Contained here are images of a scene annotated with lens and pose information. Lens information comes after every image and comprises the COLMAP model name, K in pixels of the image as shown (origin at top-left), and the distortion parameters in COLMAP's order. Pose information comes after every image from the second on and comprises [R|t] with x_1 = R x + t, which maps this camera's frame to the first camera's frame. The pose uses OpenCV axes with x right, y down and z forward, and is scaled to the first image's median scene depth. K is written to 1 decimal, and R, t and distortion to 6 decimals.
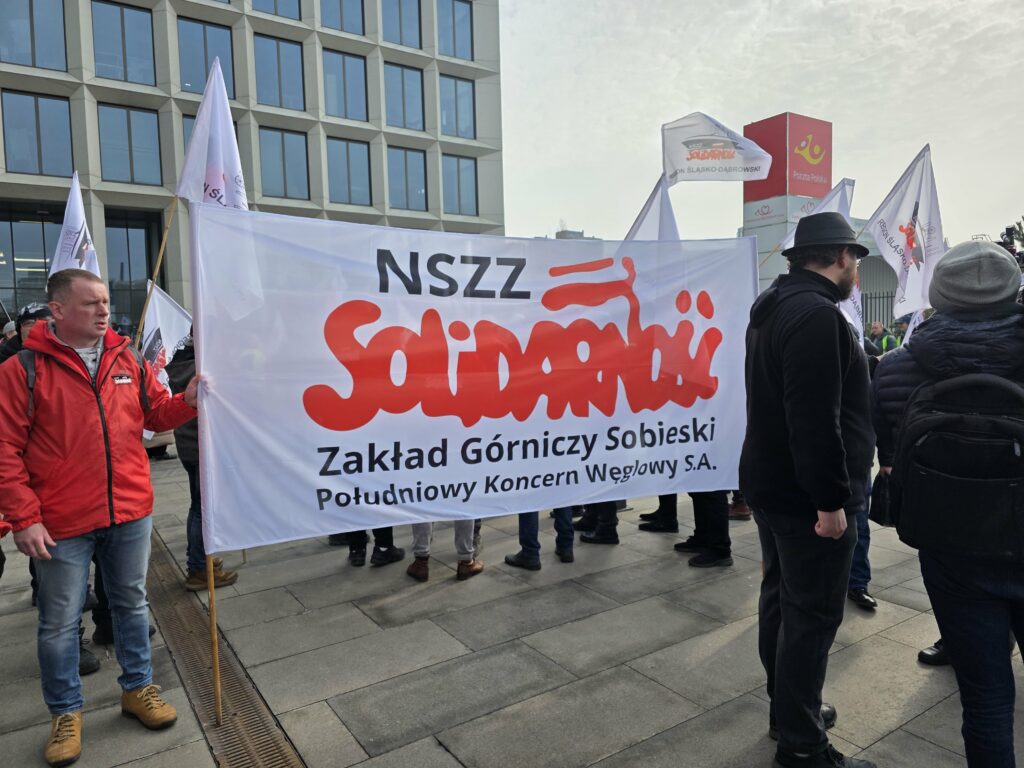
lens RADIAL K [[691.0, 0, 512.0], [0, 691.0, 384.0], [0, 0, 1]] dist [0.060604, -0.055126]
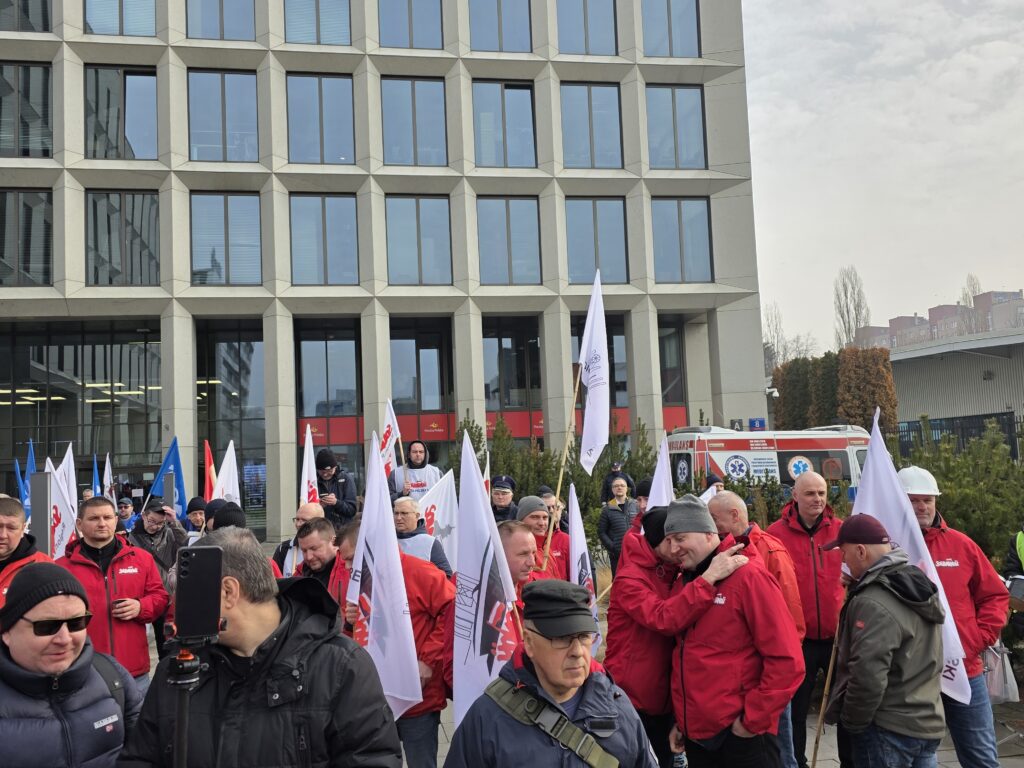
lens RADIAL K [[999.9, 0, 512.0], [0, 999.9, 384.0], [0, 0, 1]] dist [0.143463, -0.420152]
pose [[0.912708, -0.051788, -0.405318, 0.095063], [-0.009915, 0.988837, -0.148672, -0.006732], [0.408493, 0.139713, 0.902006, 0.063762]]
